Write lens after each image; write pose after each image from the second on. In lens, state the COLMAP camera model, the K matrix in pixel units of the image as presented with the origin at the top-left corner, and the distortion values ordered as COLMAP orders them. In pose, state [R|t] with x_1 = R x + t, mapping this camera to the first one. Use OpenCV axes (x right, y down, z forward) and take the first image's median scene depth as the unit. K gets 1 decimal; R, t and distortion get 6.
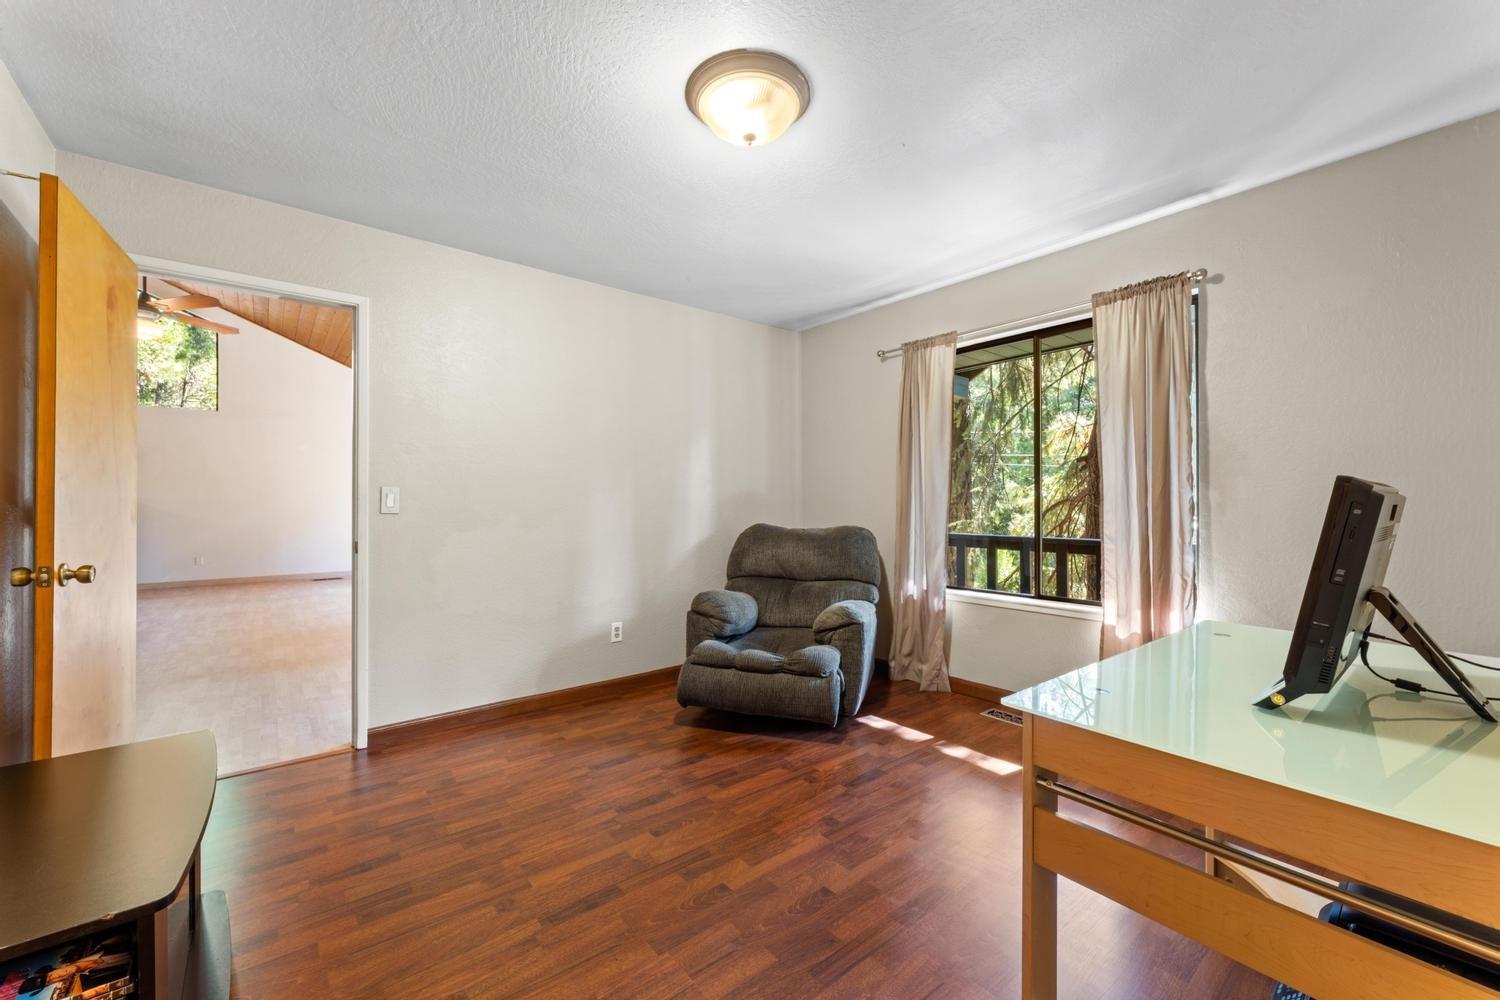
lens RADIAL K [[596.2, 0, 745.6], [0, 596.2, 505.0], [0, 0, 1]] dist [0.000921, -0.000087]
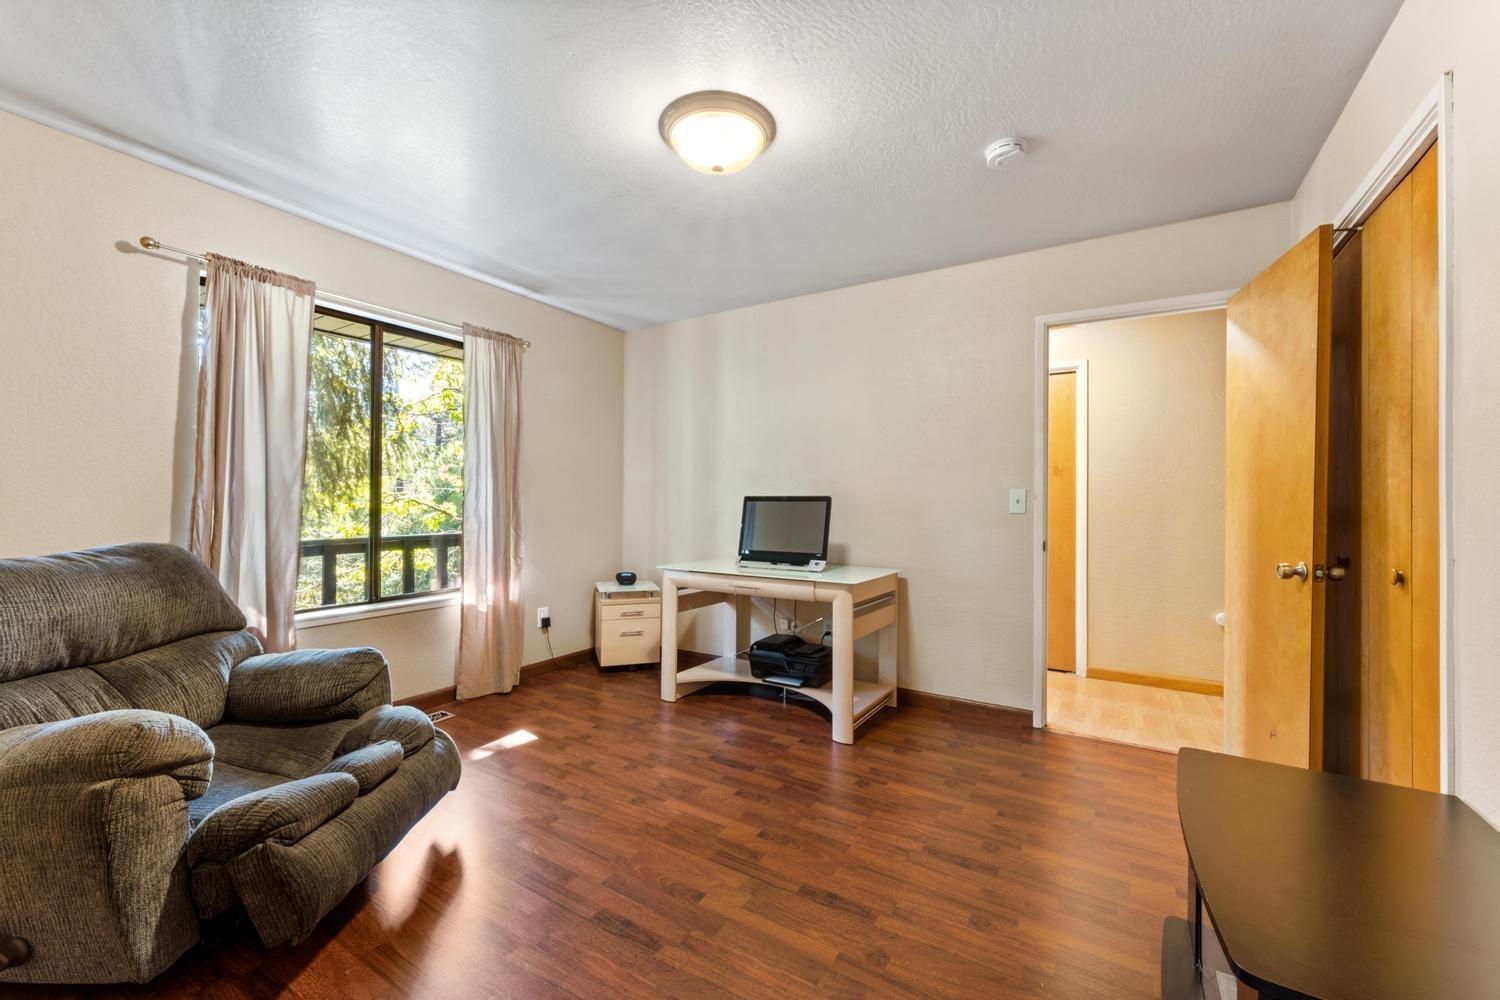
lens RADIAL K [[600.1, 0, 741.6], [0, 600.1, 490.1], [0, 0, 1]] dist [0.004352, -0.002150]
pose [[-0.327340, 0.016643, 0.944760, -0.613862], [-0.003900, 0.999813, -0.018964, -0.004166], [-0.944898, -0.009892, -0.327214, 0.766601]]
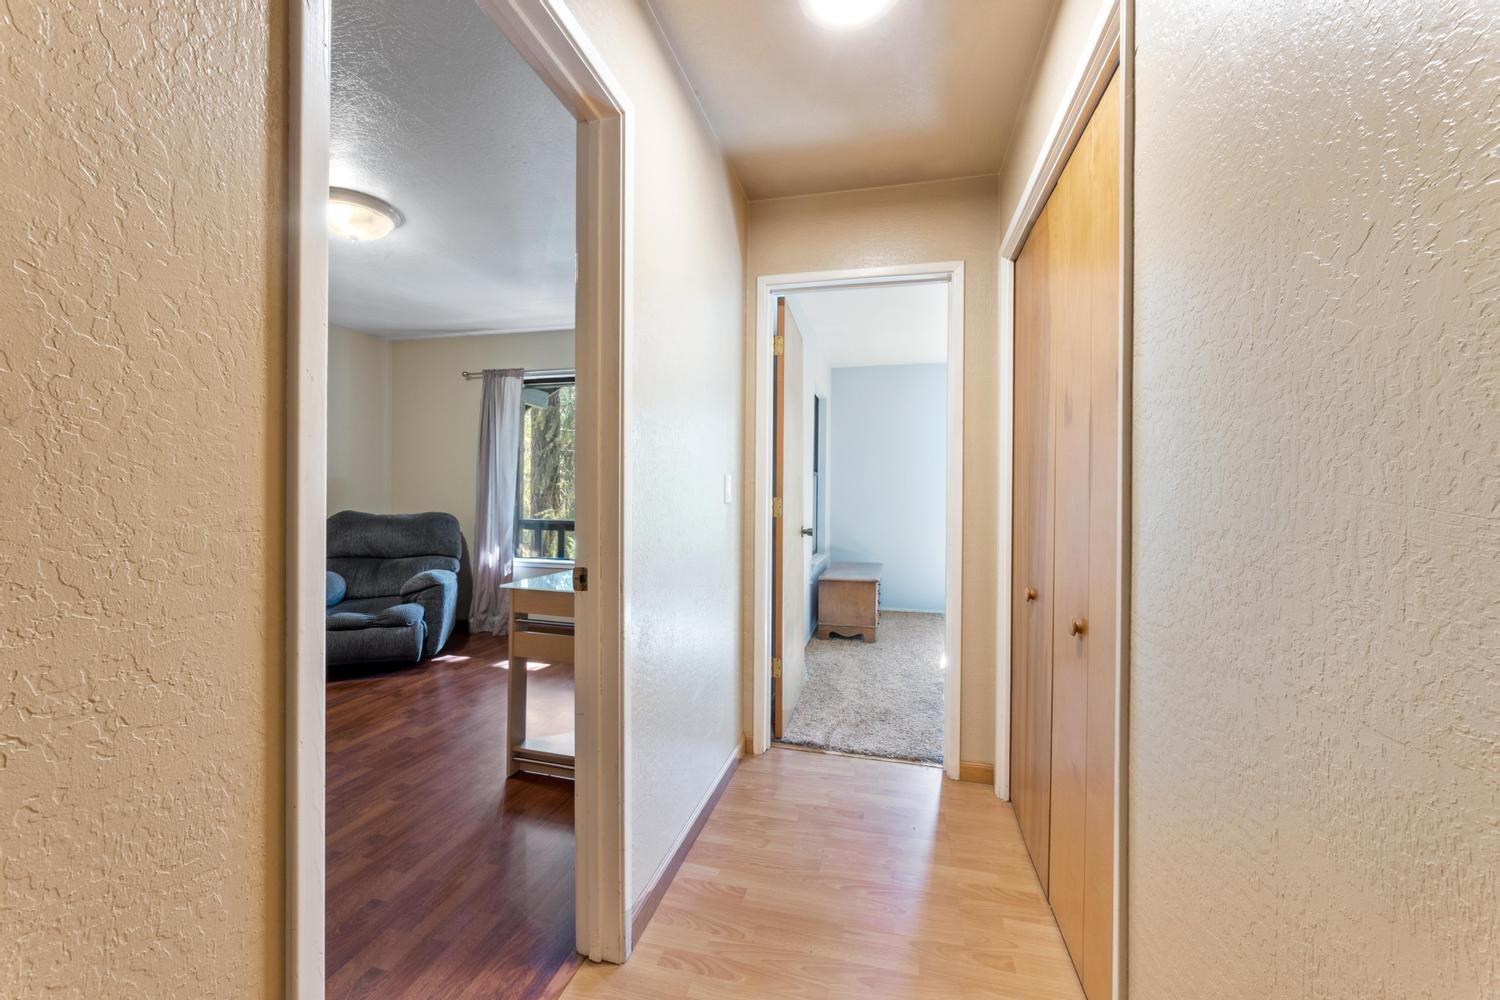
lens RADIAL K [[600.1, 0, 740.1], [0, 600.1, 493.3], [0, 0, 1]] dist [0.004352, -0.002150]
pose [[0.810336, 0.013524, 0.585809, -0.049275], [-0.010420, 0.999908, -0.008670, 0.001334], [-0.585873, 0.000922, 0.810402, -0.429509]]
